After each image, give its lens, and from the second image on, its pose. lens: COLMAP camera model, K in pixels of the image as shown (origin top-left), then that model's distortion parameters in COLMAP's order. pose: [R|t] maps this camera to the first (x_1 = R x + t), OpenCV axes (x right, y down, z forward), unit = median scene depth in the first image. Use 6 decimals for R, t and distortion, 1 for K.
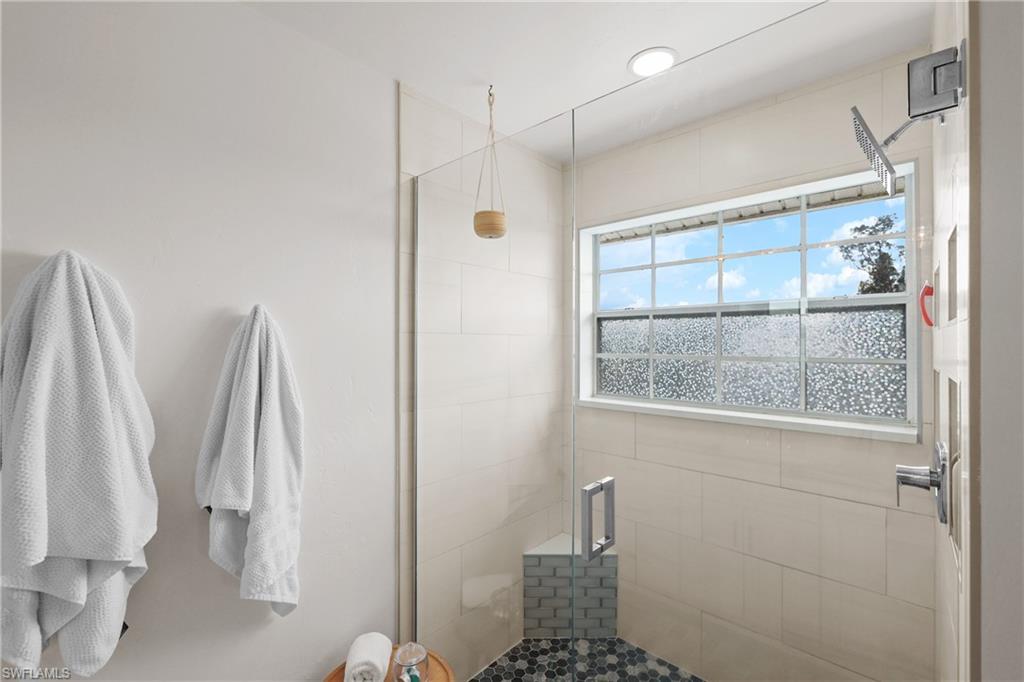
lens RADIAL K [[434.9, 0, 508.4], [0, 434.9, 344.2], [0, 0, 1]] dist [-0.000214, -0.000684]
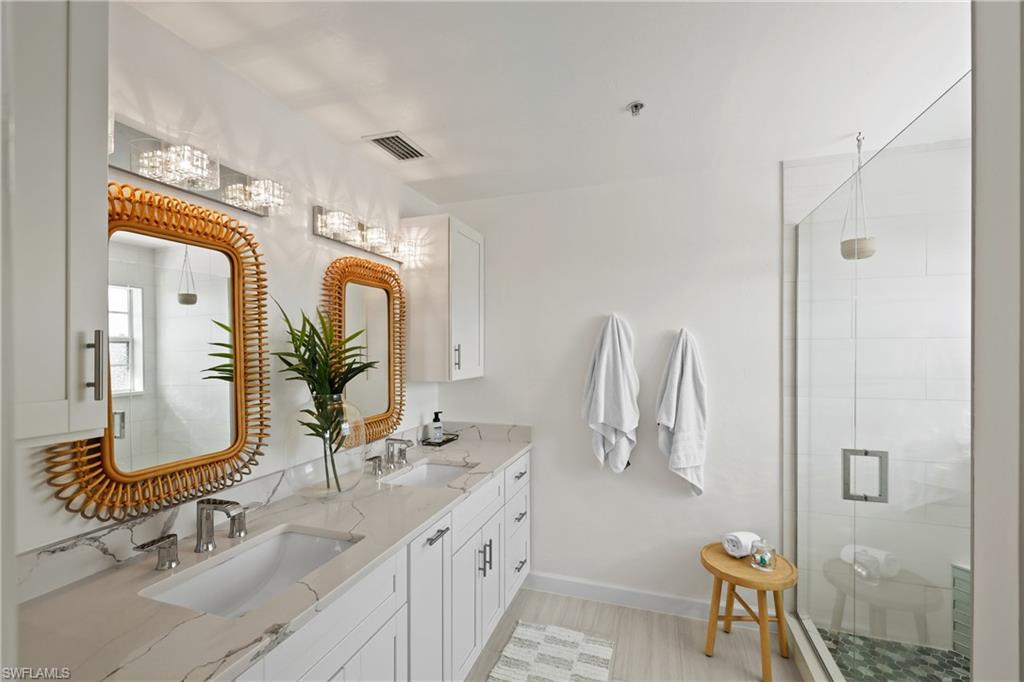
lens RADIAL K [[434.9, 0, 511.2], [0, 434.9, 349.7], [0, 0, 1]] dist [-0.000214, -0.000684]
pose [[0.414216, 0.003762, -0.910171, 0.957389], [0.005154, 0.999966, 0.006479, -0.010891], [0.910164, -0.007374, 0.414182, -0.551880]]
